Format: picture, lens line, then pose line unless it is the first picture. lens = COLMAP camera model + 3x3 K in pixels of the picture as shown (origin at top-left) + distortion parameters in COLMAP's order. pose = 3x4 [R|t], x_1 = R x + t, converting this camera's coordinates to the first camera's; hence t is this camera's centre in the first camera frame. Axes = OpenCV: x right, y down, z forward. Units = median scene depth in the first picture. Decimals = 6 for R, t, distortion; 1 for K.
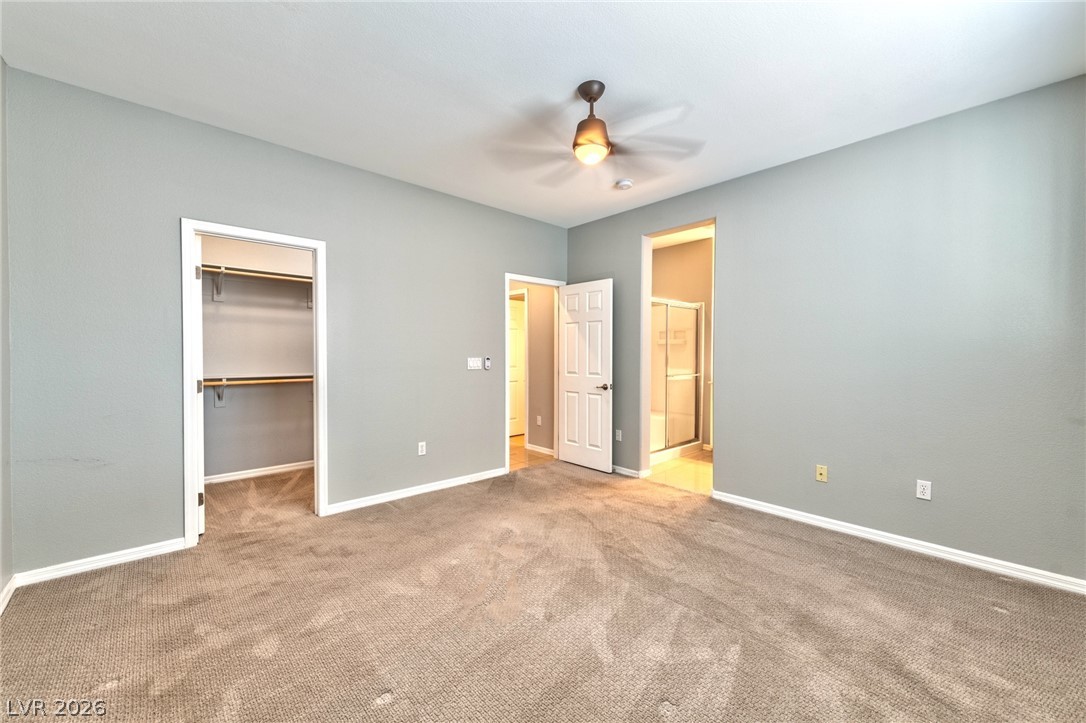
lens RADIAL K [[426.8, 0, 540.8], [0, 426.8, 356.5], [0, 0, 1]] dist [0.001347, 0.000051]
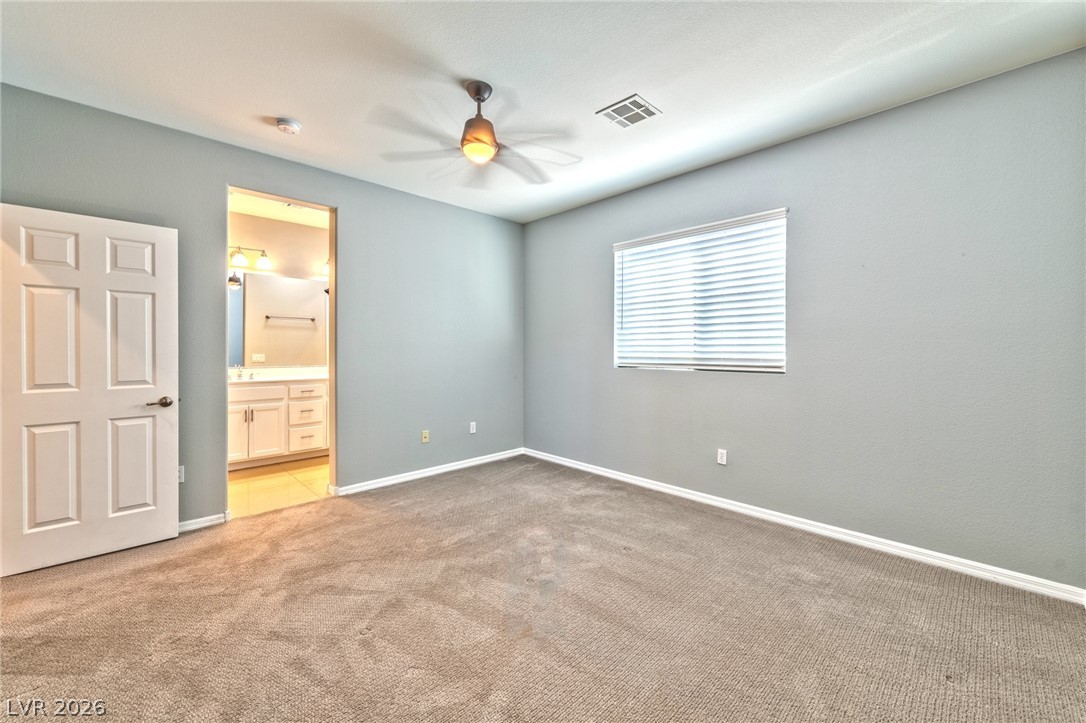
lens RADIAL K [[430.4, 0, 543.8], [0, 430.4, 347.0], [0, 0, 1]] dist [0.000296, -0.000035]
pose [[-0.036124, -0.002738, 0.999344, -0.603516], [0.006926, 0.999972, 0.002990, -0.007531], [-0.999323, 0.007029, -0.036104, 0.583525]]
